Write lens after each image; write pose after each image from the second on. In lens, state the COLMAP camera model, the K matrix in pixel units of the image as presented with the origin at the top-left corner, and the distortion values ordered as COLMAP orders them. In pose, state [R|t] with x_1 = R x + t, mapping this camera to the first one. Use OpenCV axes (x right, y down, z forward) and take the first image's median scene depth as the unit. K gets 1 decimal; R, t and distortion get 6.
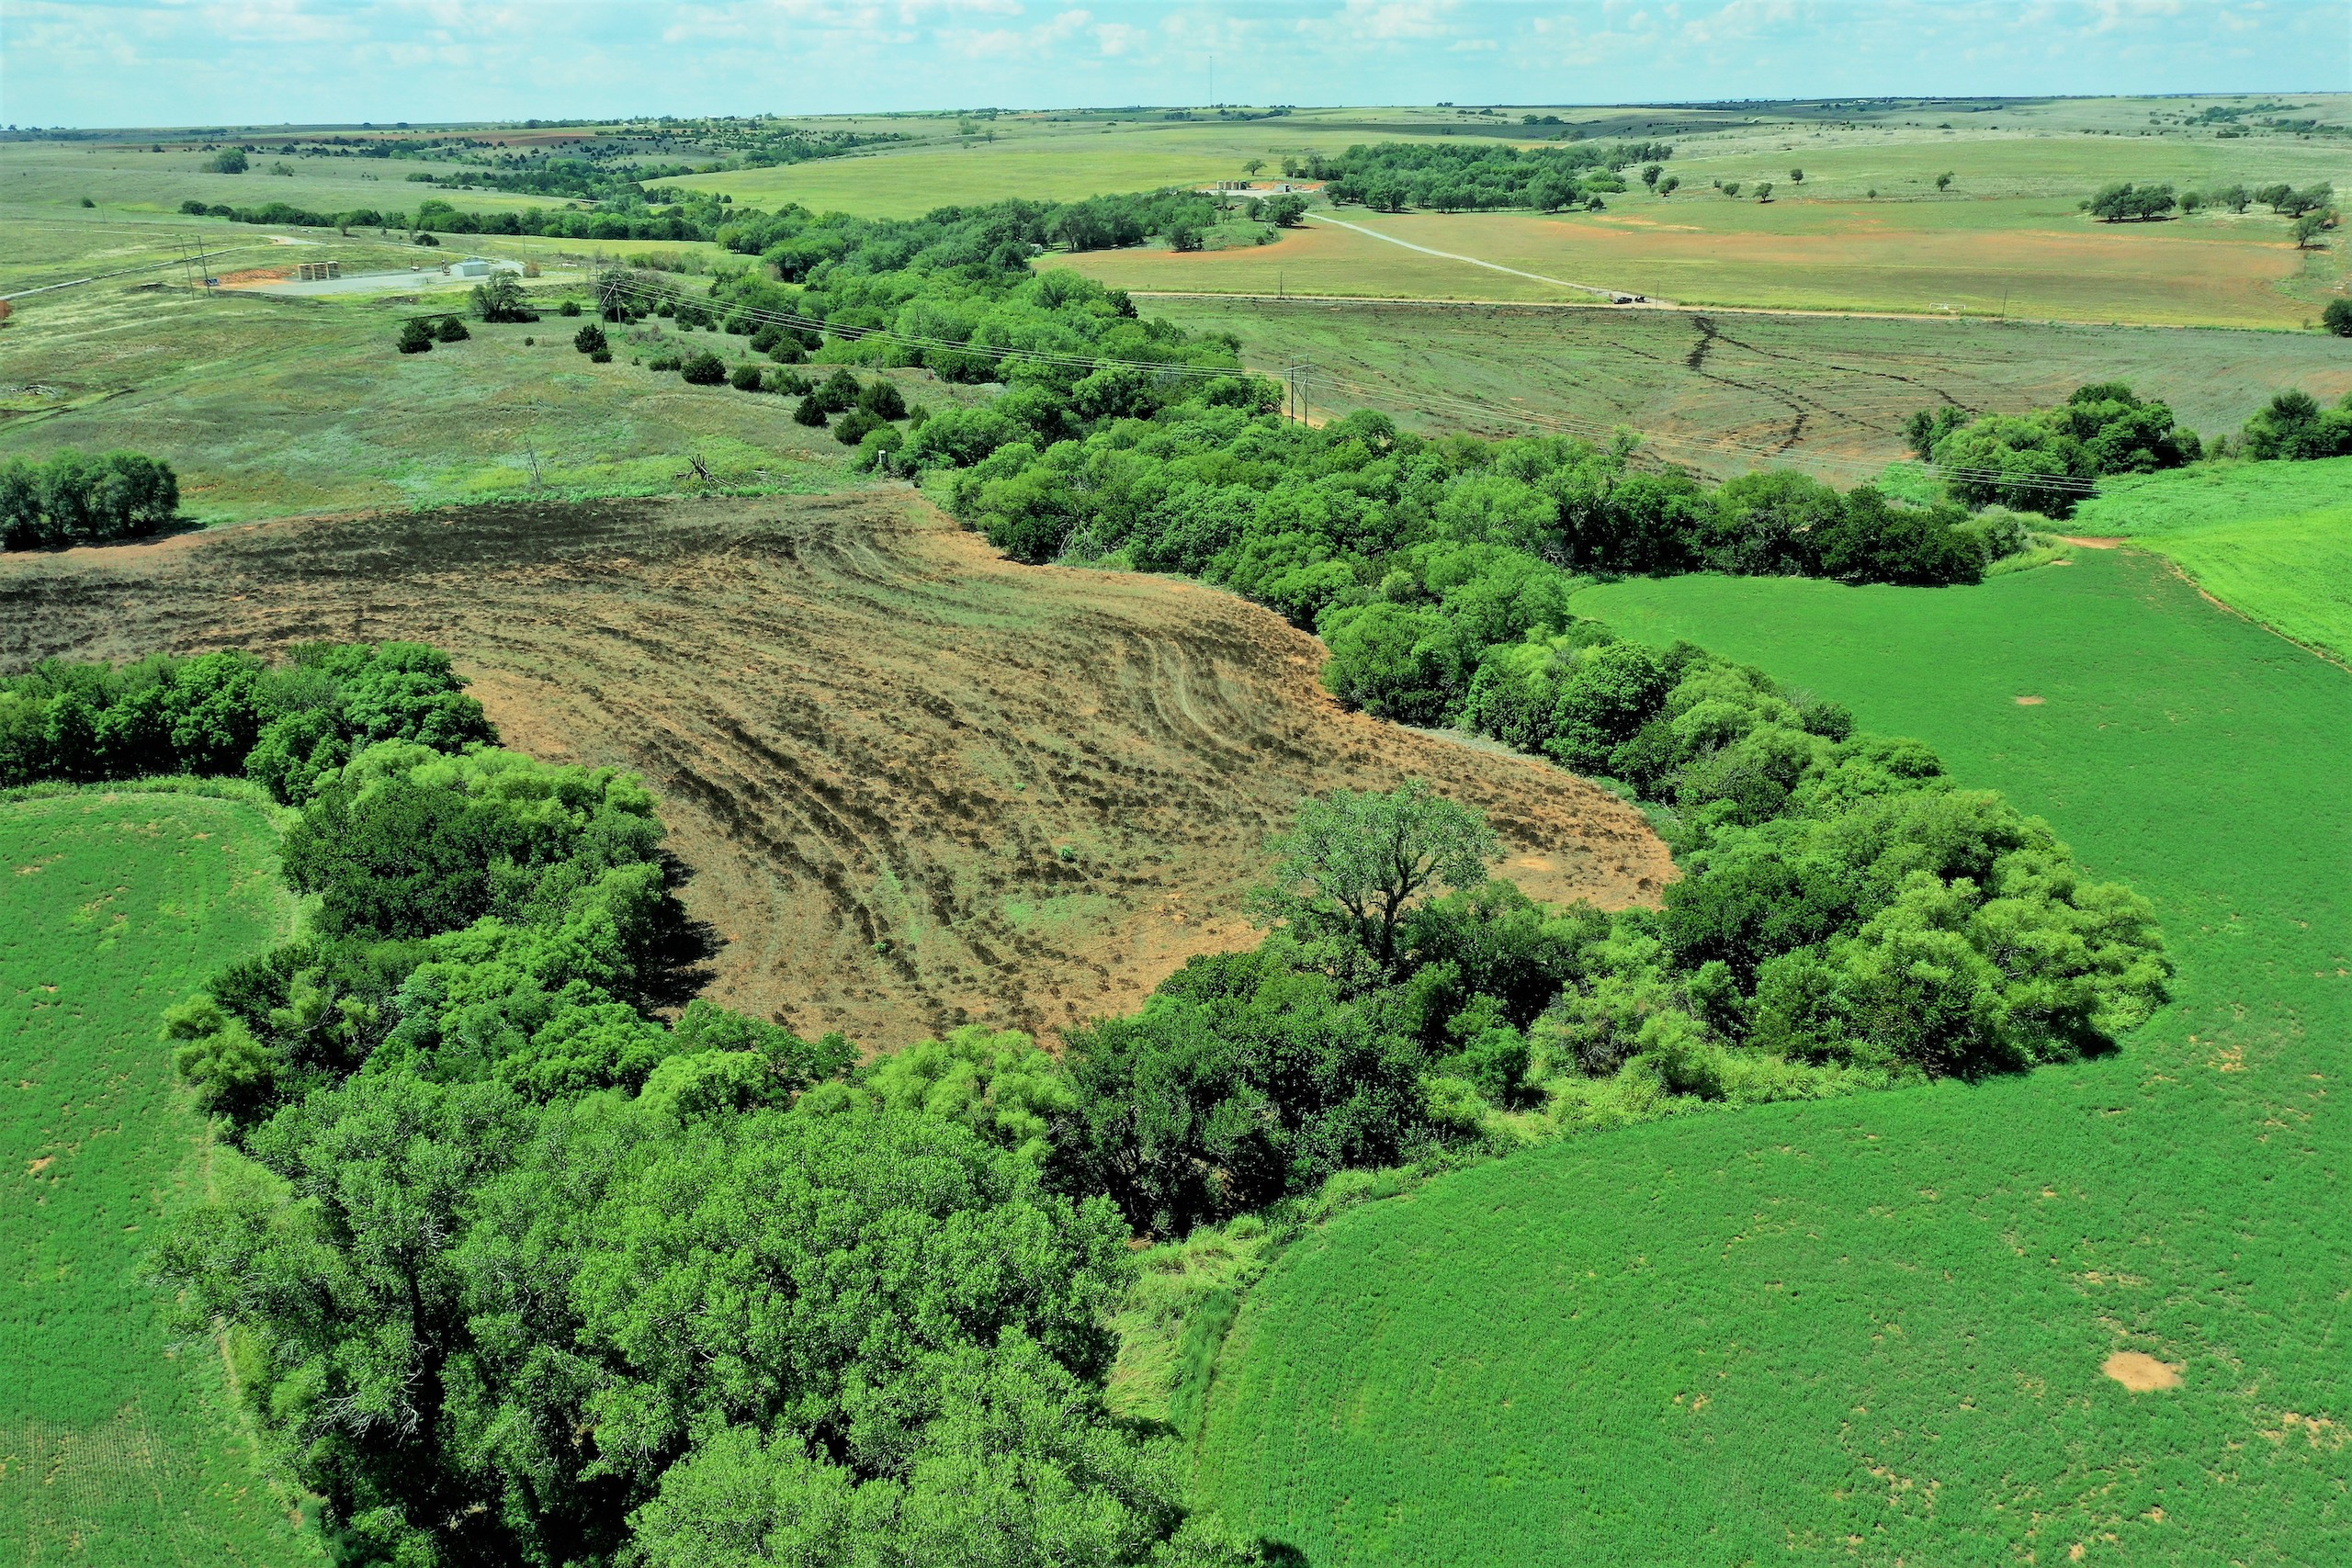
lens RADIAL K [[1869.1, 0, 1180.3], [0, 1869.1, 828.8], [0, 0, 1]] dist [0.000142, -0.001422]
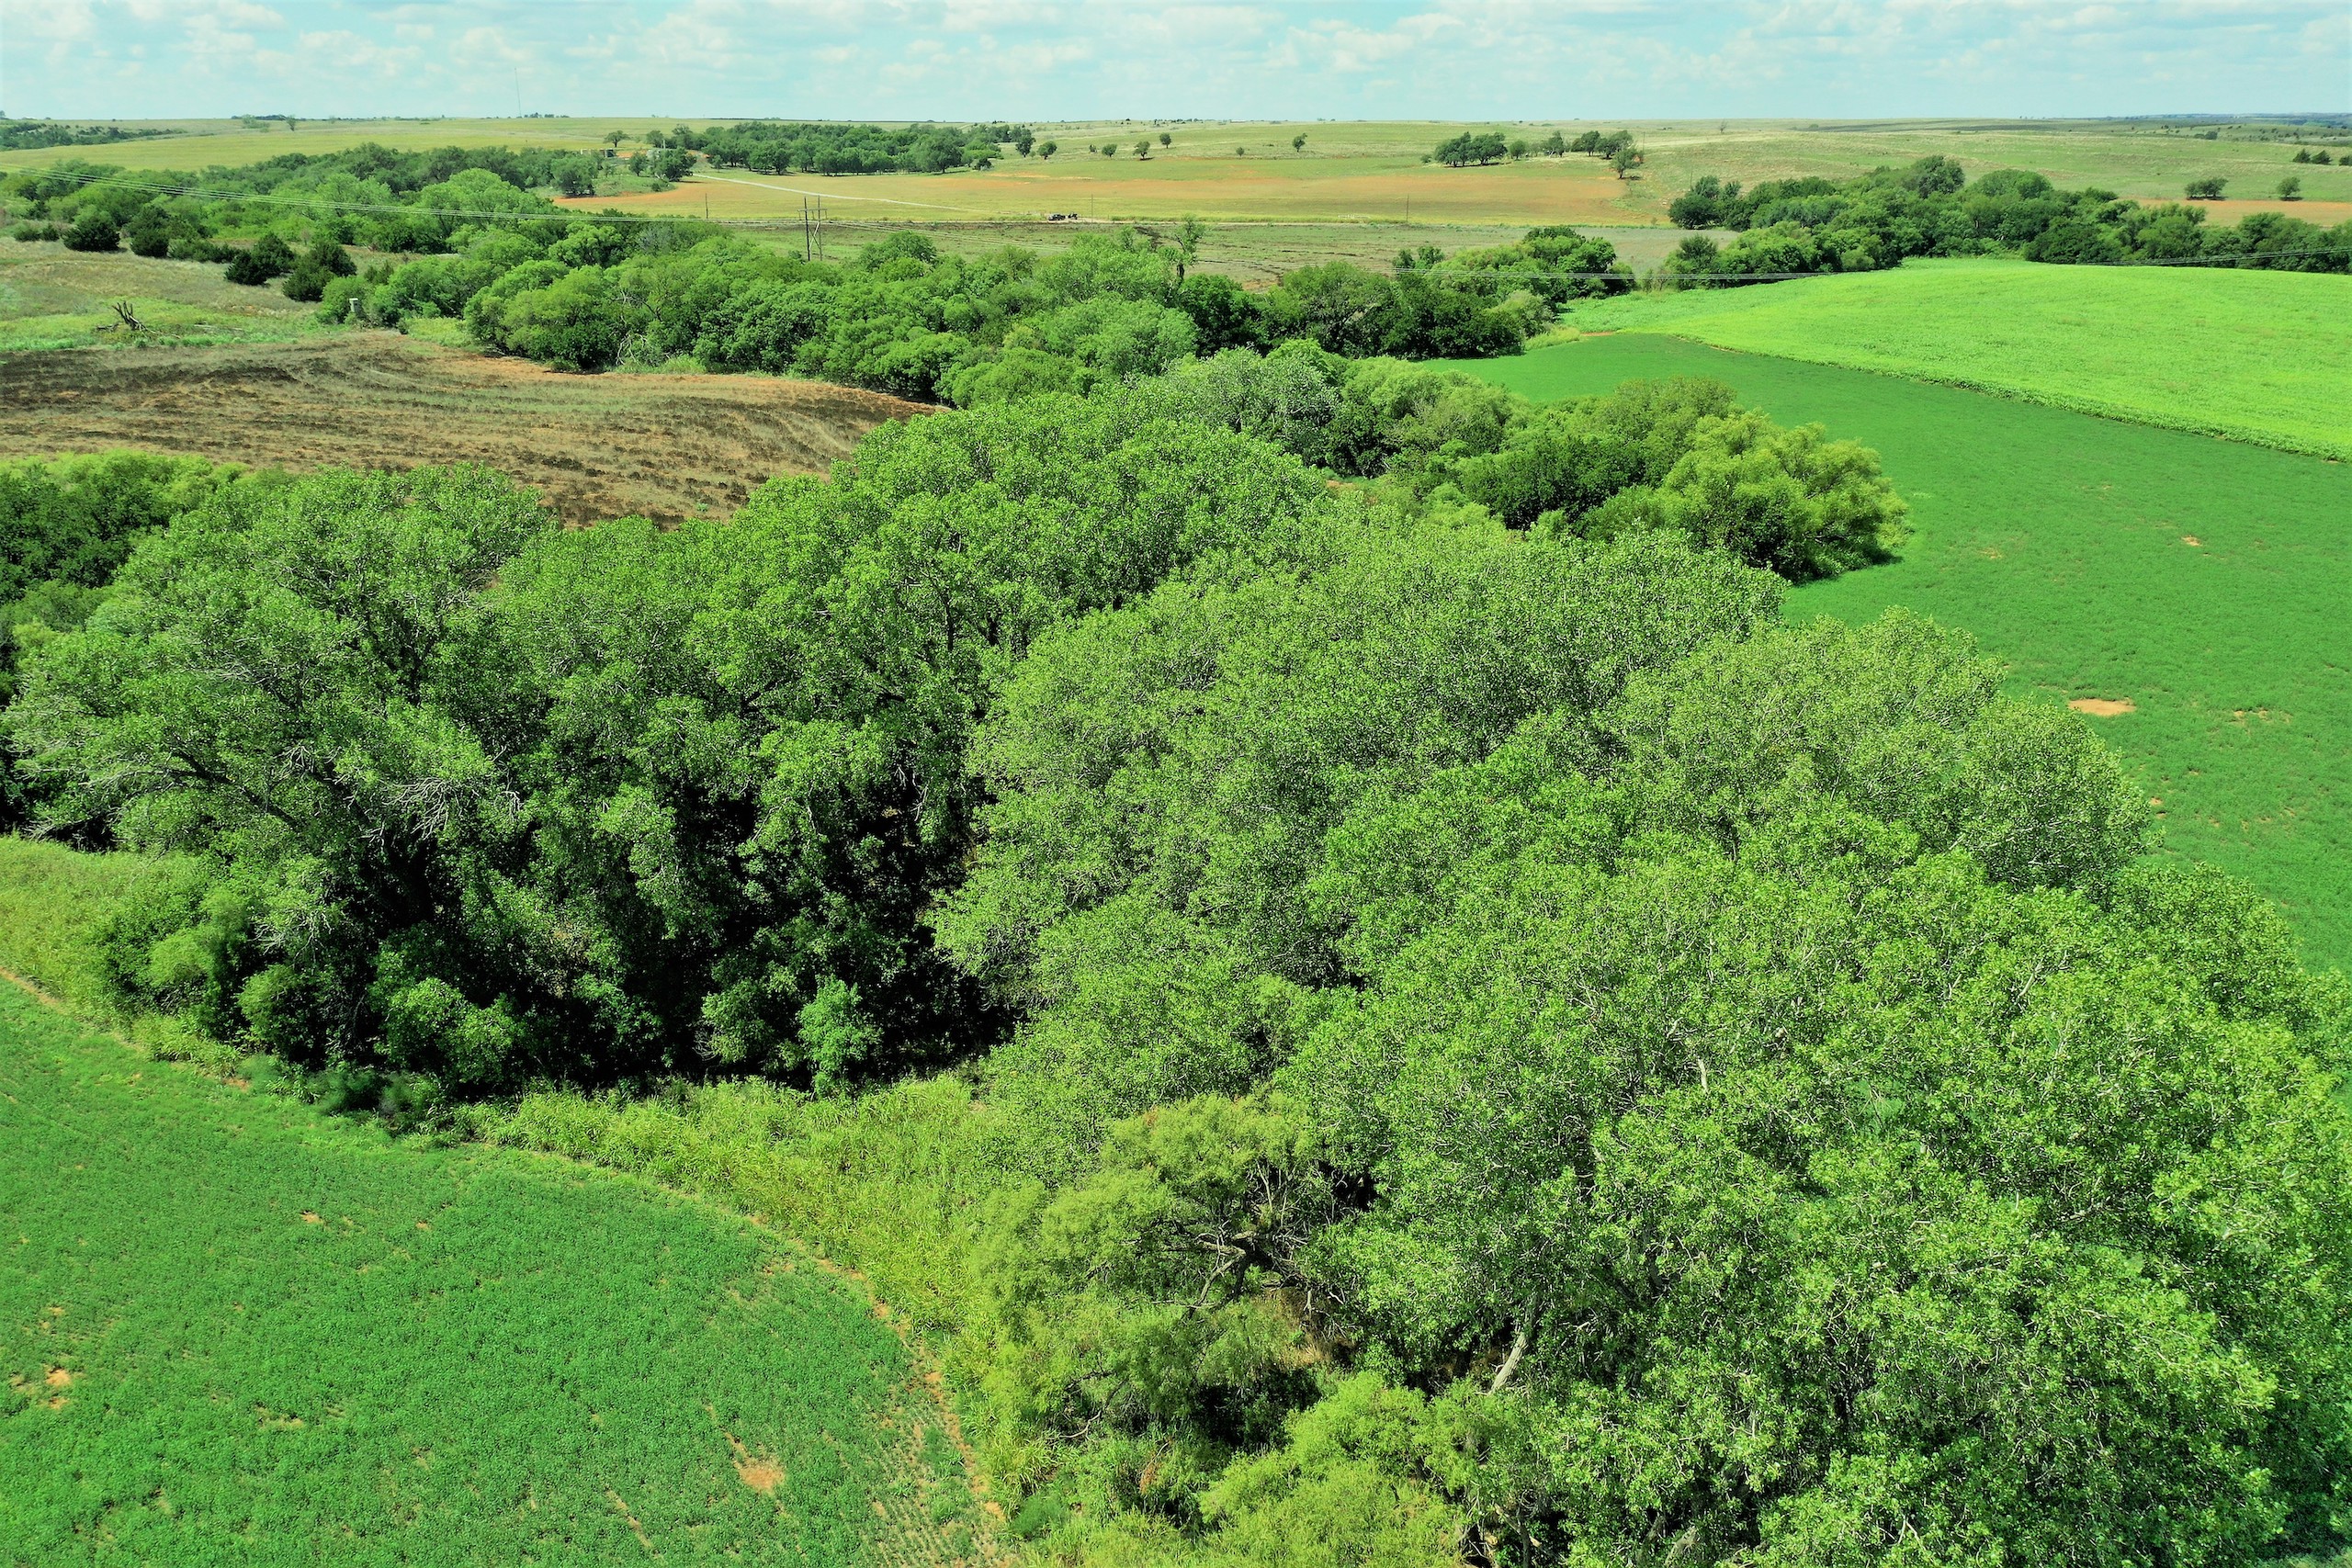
lens RADIAL K [[1869.1, 0, 1180.3], [0, 1869.1, 828.8], [0, 0, 1]] dist [0.000142, -0.001422]
pose [[0.941339, -0.106370, 0.320261, -0.124738], [0.112263, 0.993678, 0.000063, 0.112686], [-0.318243, 0.035894, 0.947329, 0.056943]]
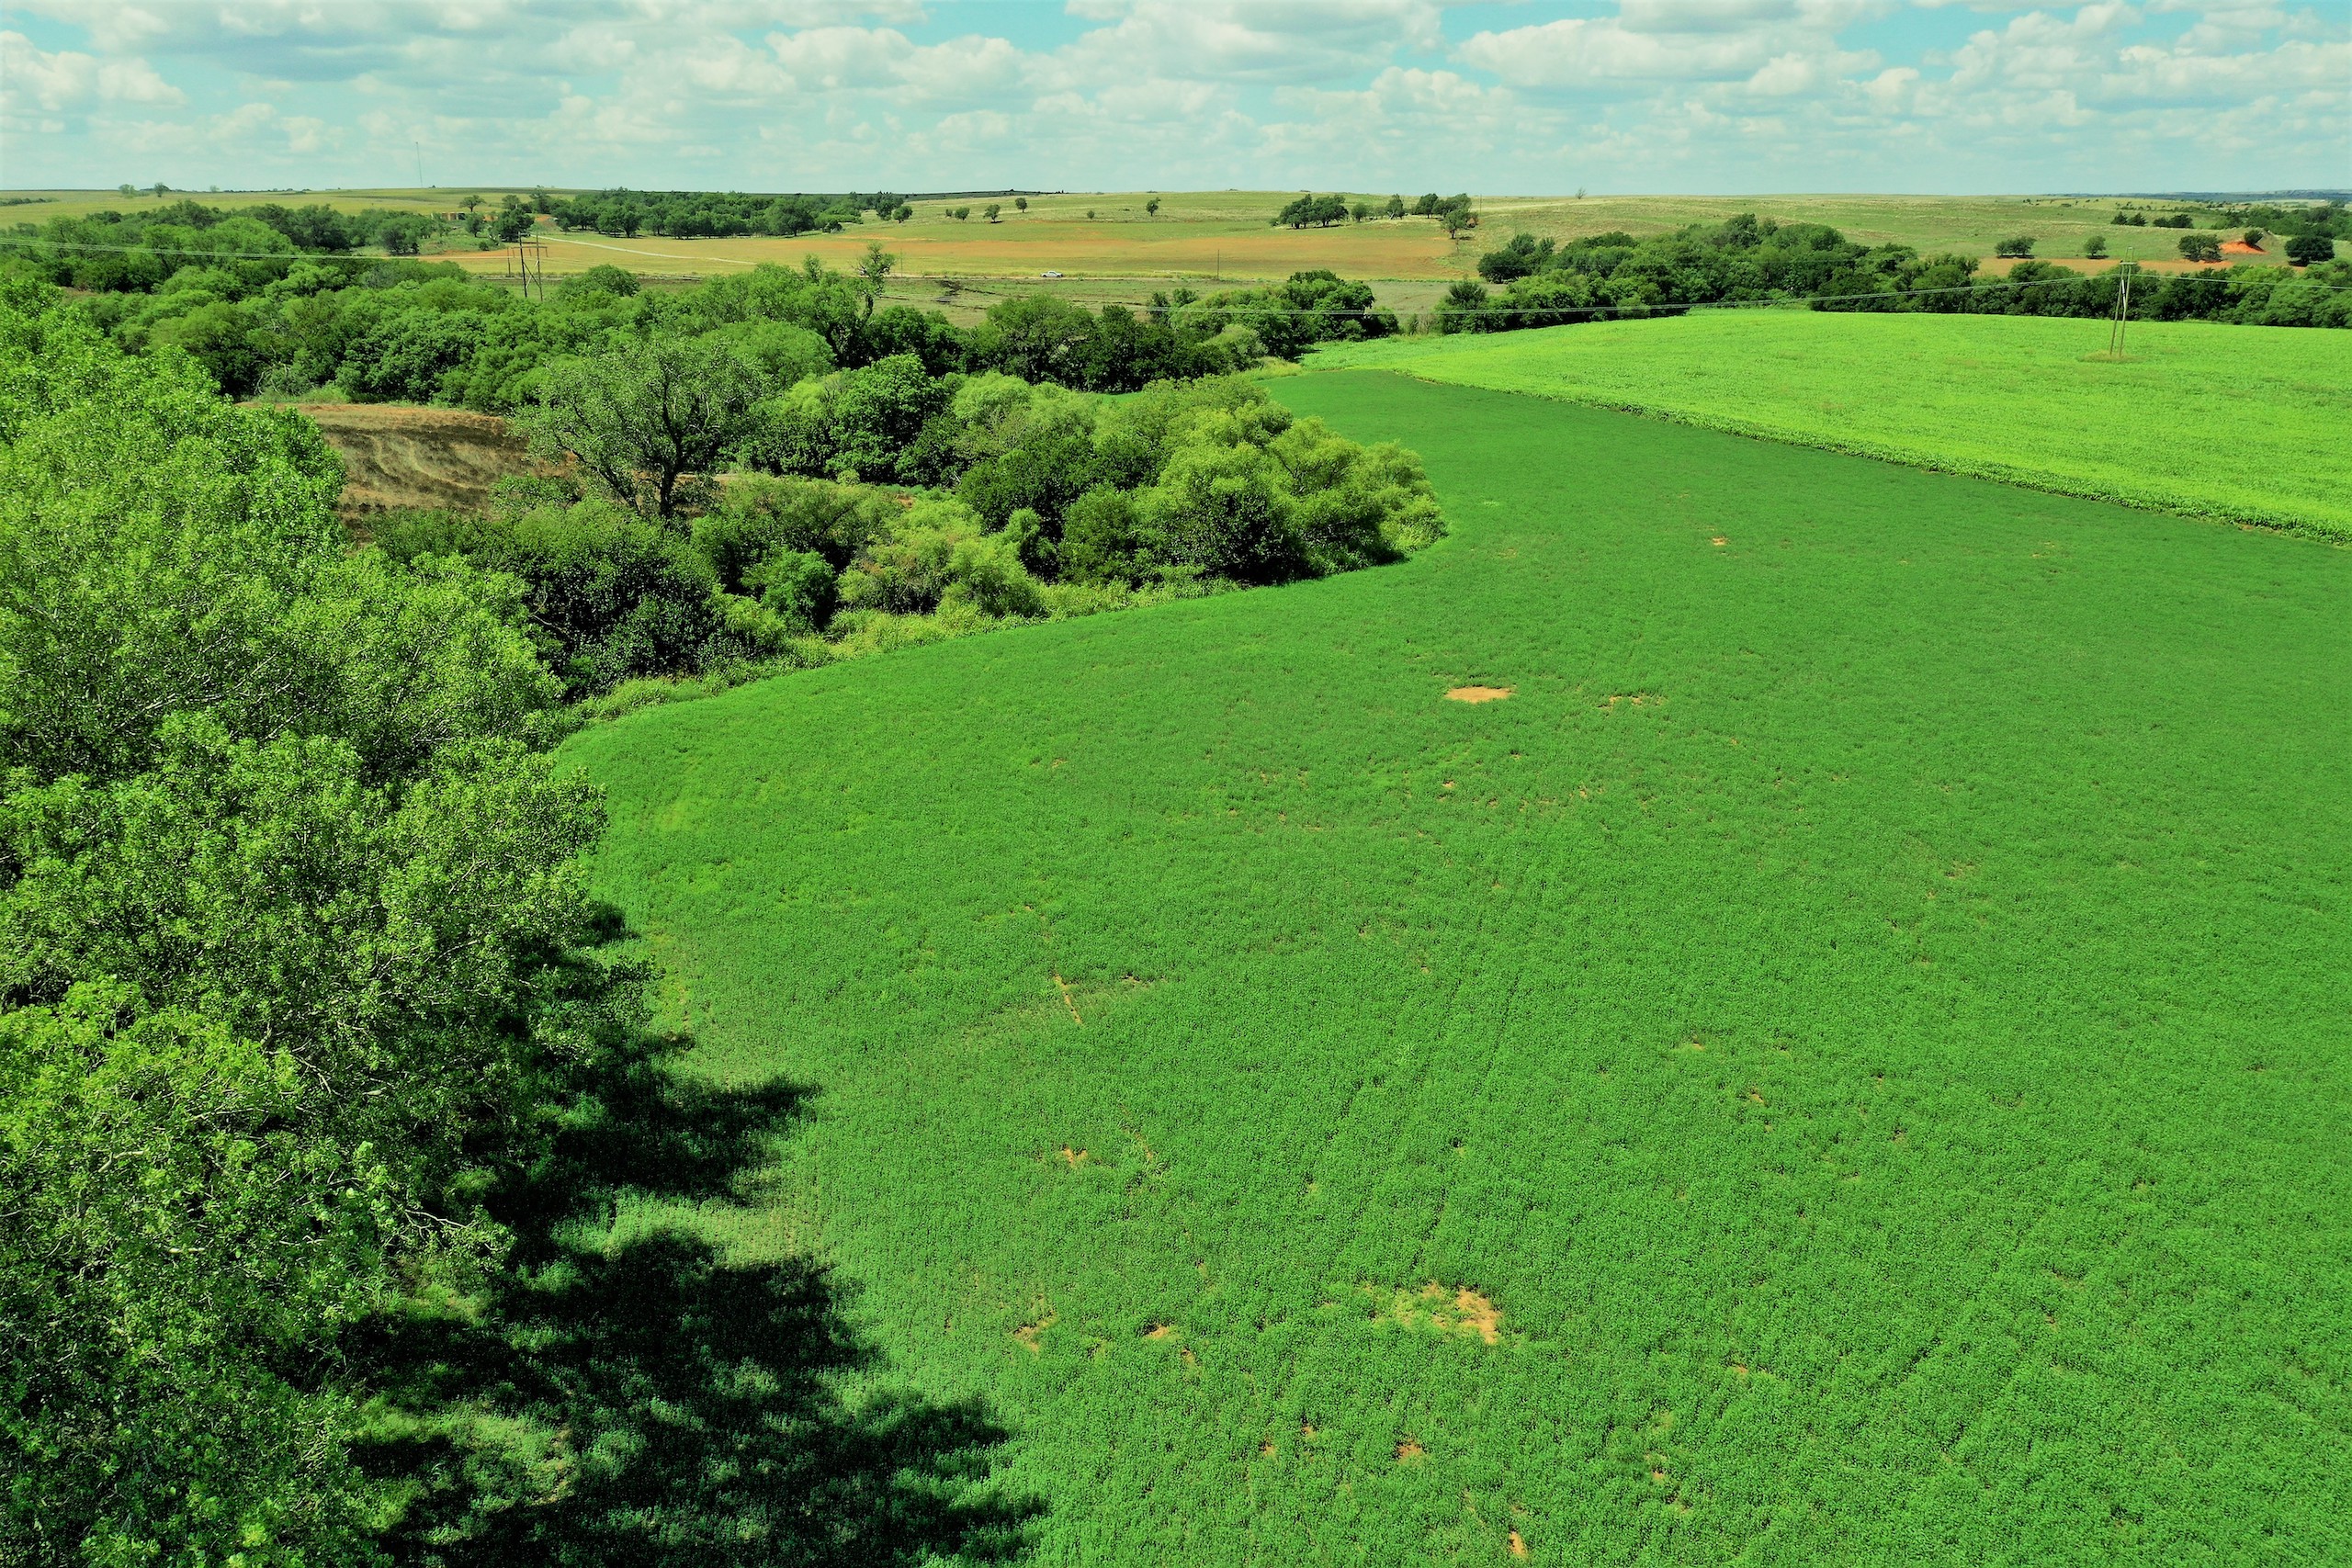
lens RADIAL K [[1869.1, 0, 1180.3], [0, 1869.1, 828.8], [0, 0, 1]] dist [0.000142, -0.001422]
pose [[0.927943, -0.103033, 0.358199, 0.002264], [0.122986, 0.991849, -0.033309, 0.140442], [-0.351847, 0.074962, 0.933051, 0.050435]]
